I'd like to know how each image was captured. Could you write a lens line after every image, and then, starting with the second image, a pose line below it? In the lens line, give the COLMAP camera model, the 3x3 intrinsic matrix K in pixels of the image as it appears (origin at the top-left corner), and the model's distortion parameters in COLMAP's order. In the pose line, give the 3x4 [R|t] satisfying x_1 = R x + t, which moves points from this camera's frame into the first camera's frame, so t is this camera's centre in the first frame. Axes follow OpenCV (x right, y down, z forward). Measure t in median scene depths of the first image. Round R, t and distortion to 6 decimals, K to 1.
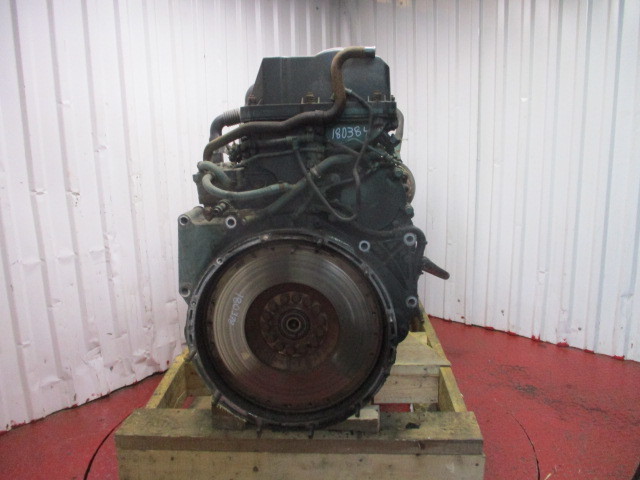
lens RADIAL K [[521.3, 0, 320.0], [0, 521.3, 240.0], [0, 0, 1]] dist [-0.012188, -0.000987]
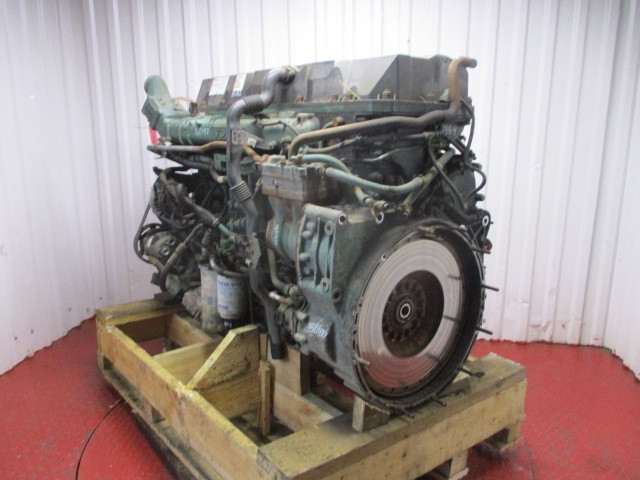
lens RADIAL K [[521.3, 0, 320.0], [0, 521.3, 240.0], [0, 0, 1]] dist [-0.012188, -0.000987]
pose [[0.745954, -0.097236, 0.658861, -0.901347], [0.087623, 0.995014, 0.047641, -0.047972], [-0.660208, 0.022194, 0.750754, 0.333509]]
